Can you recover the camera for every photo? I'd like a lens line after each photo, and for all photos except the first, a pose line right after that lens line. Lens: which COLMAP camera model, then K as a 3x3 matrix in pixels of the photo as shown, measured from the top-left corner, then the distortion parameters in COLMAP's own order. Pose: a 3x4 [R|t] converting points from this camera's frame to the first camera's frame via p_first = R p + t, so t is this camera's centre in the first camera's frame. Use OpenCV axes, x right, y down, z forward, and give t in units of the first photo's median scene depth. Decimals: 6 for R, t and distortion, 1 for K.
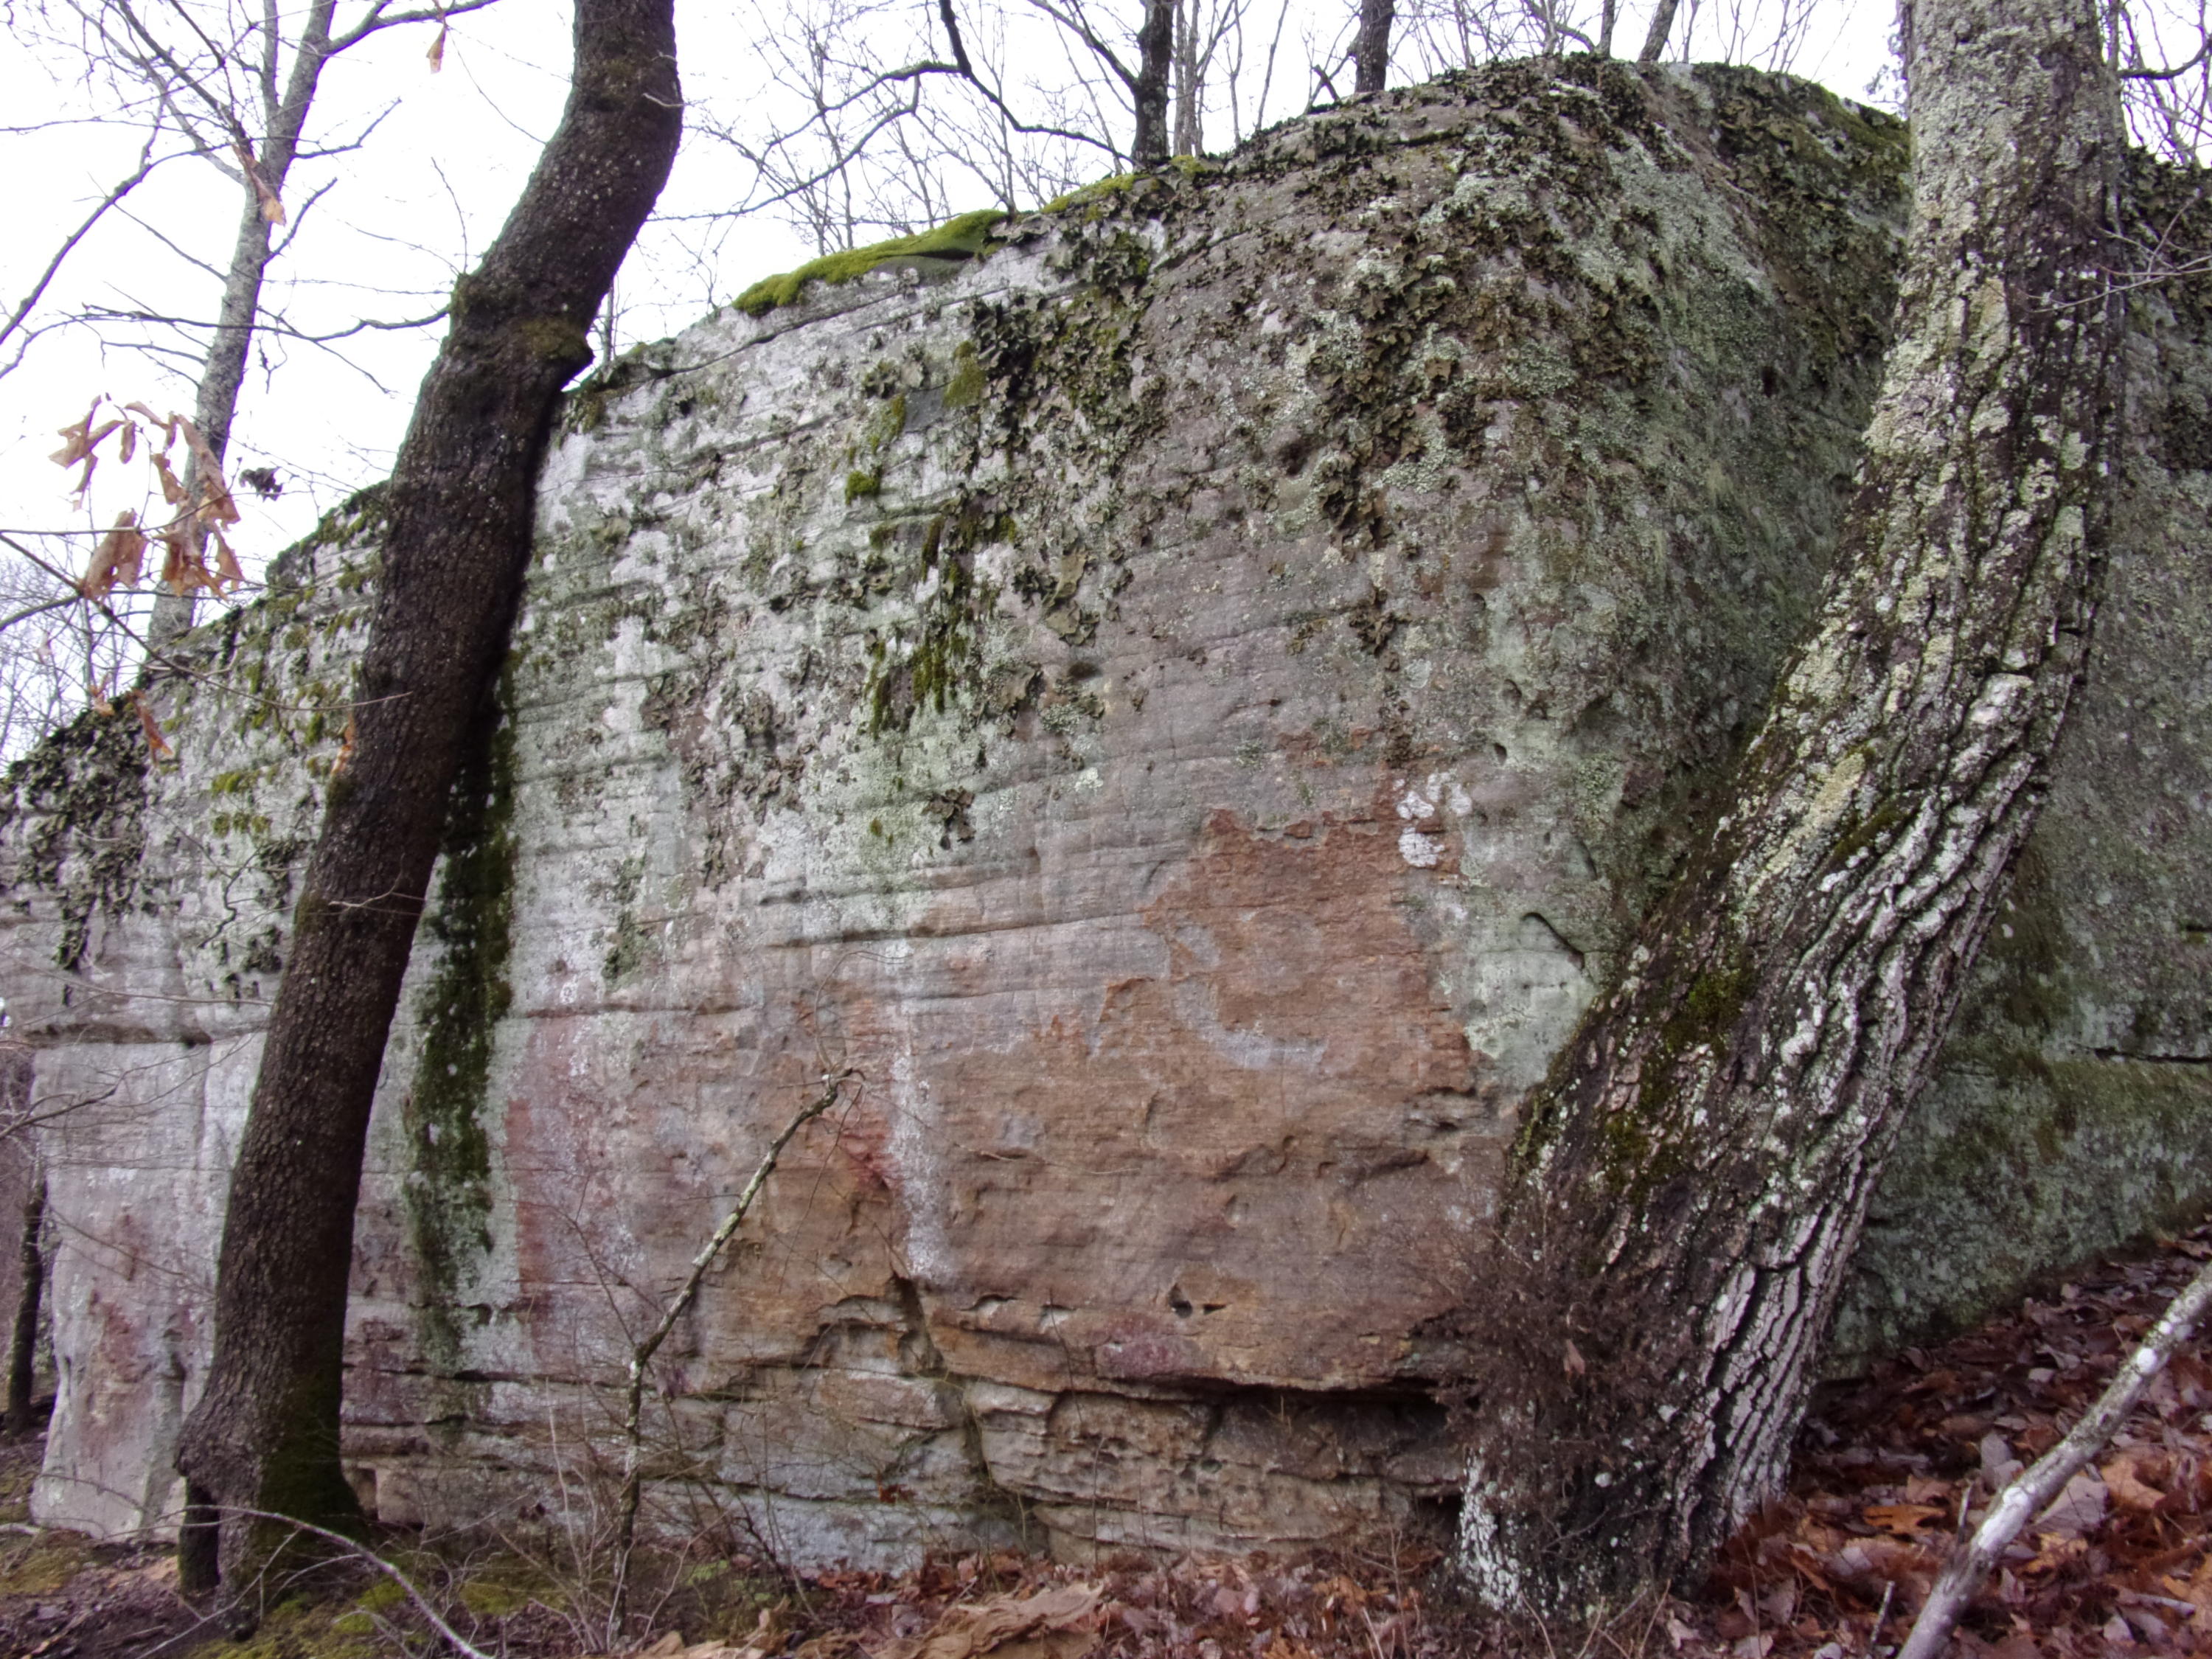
lens RADIAL K [[1675.4, 0, 1102.4], [0, 1675.4, 821.7], [0, 0, 1]] dist [-0.015724, 0.023044]
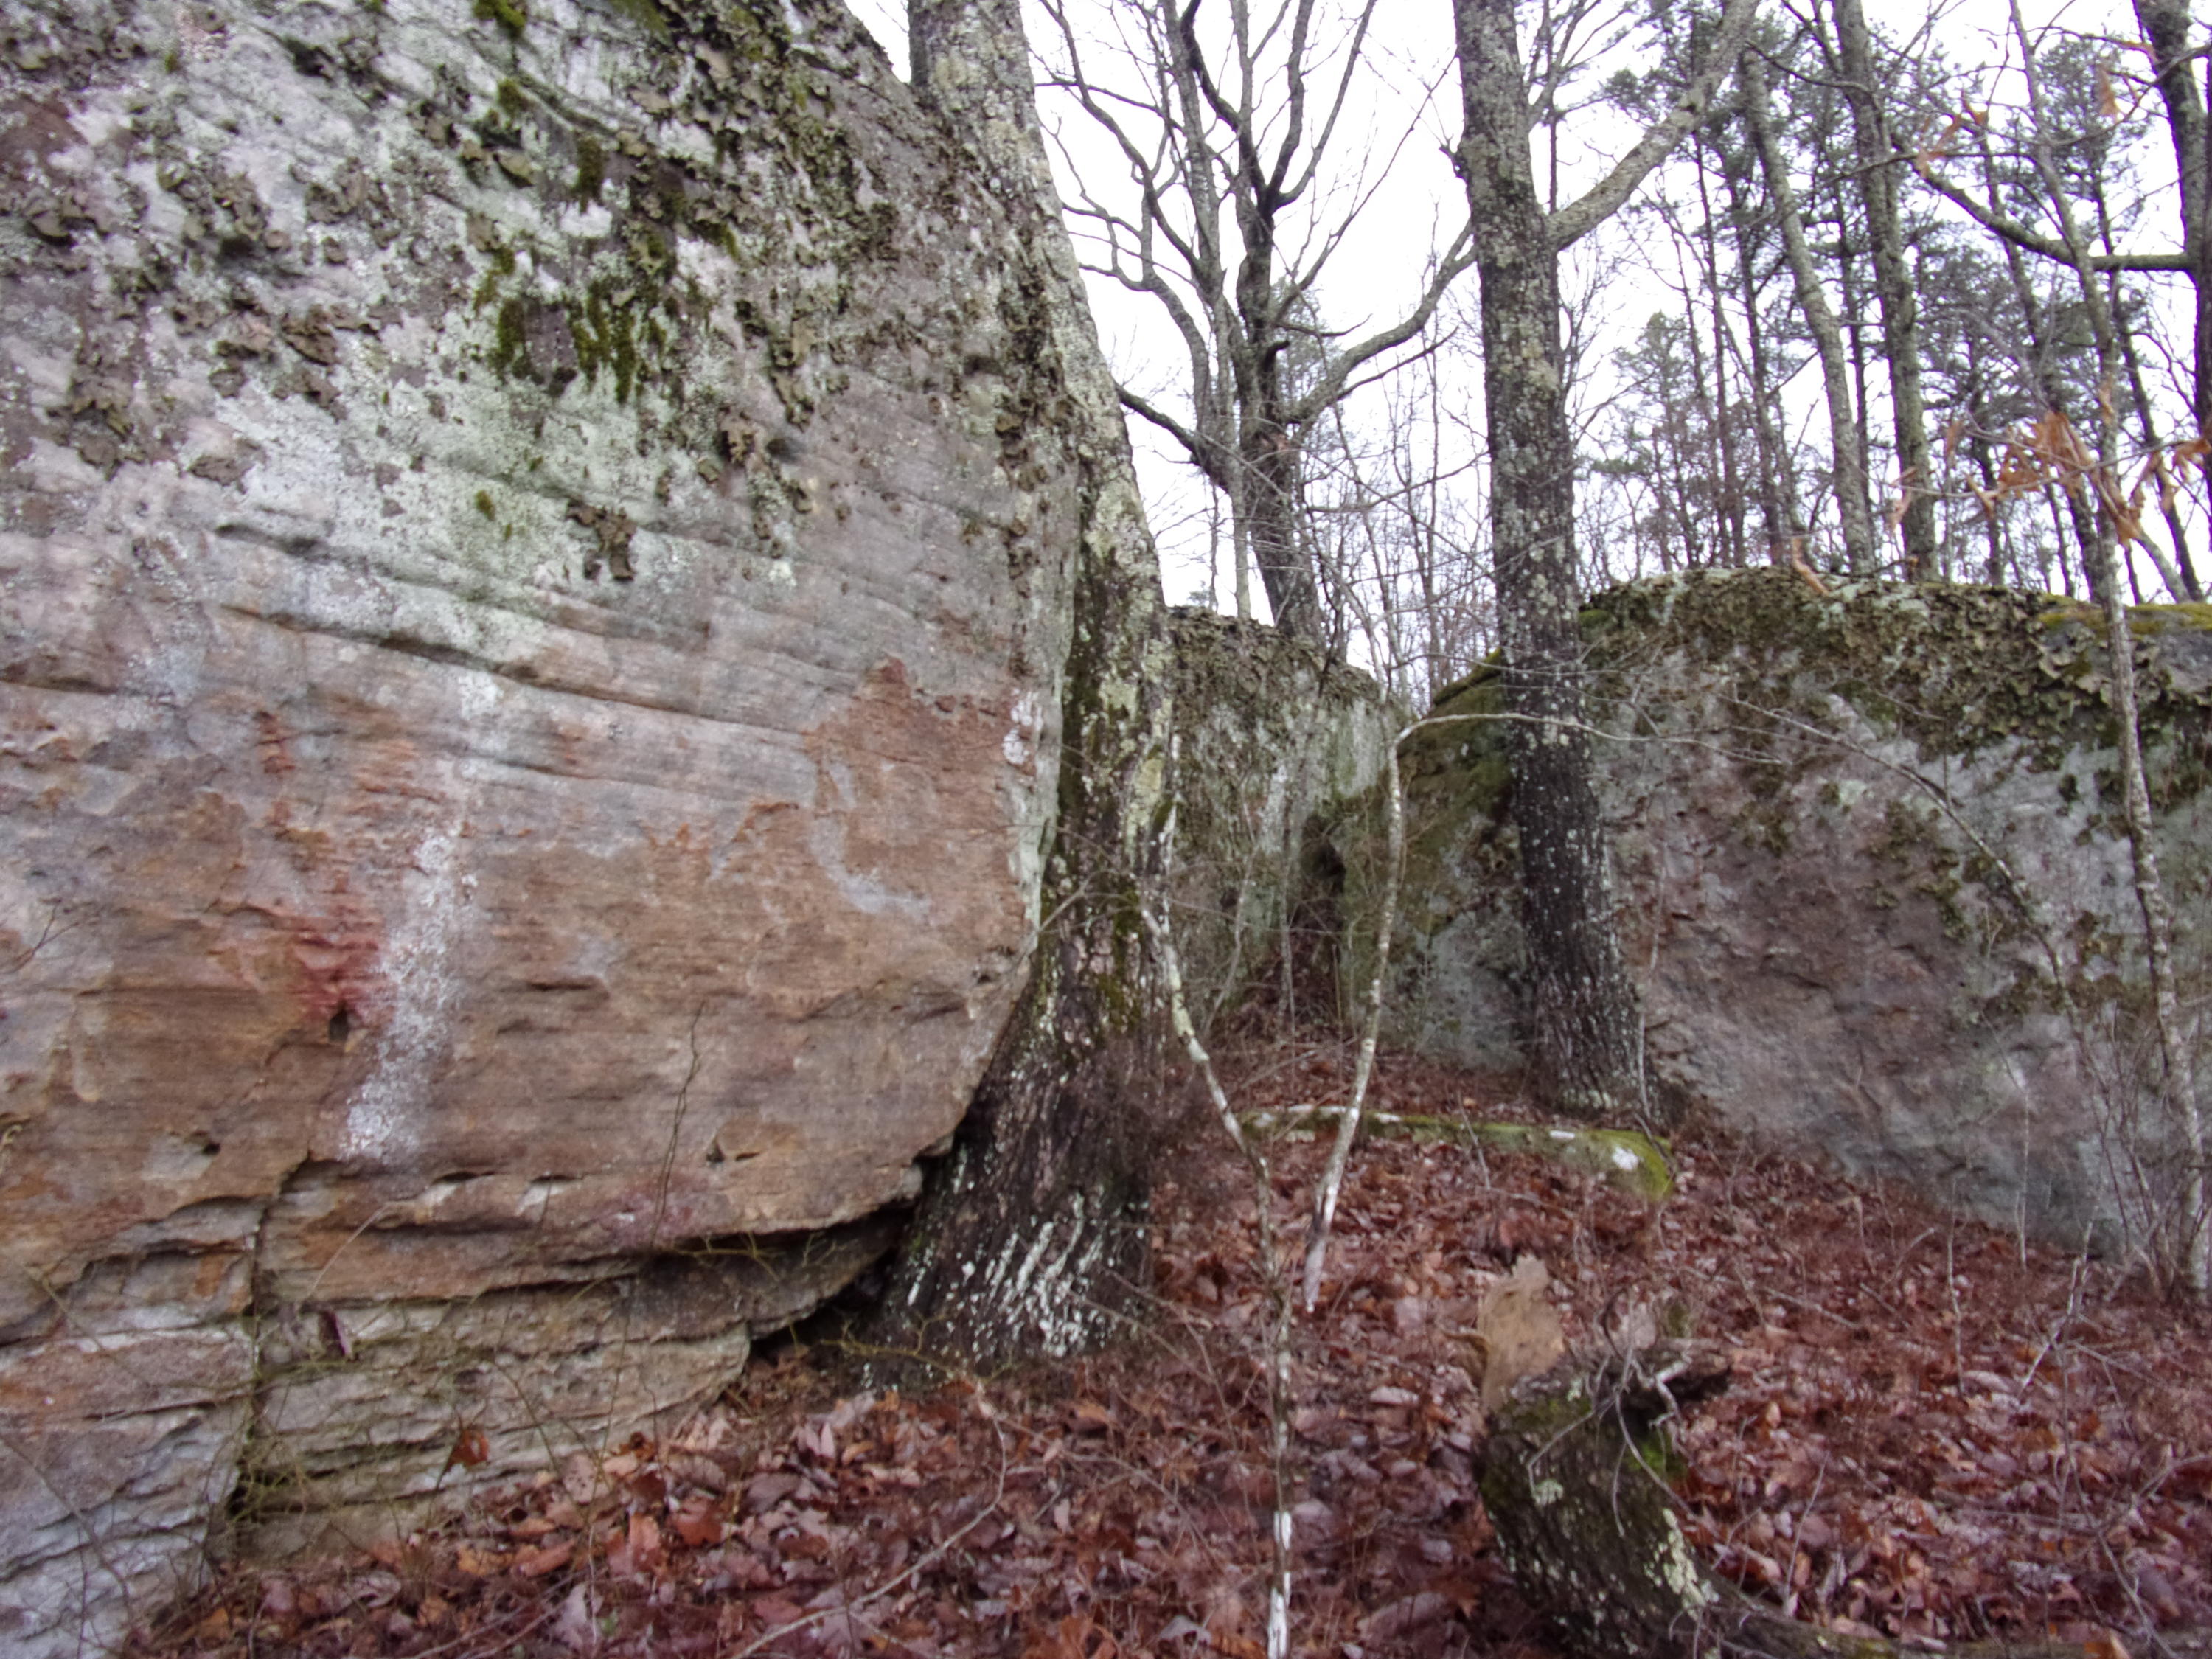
lens RADIAL K [[1675.4, 0, 1102.4], [0, 1675.4, 837.2], [0, 0, 1]] dist [-0.015724, 0.023044]
pose [[0.045239, 0.155457, 0.986806, -1.042755], [-0.173591, 0.974013, -0.145484, 0.257055], [-0.983778, -0.164719, 0.071049, 0.905609]]
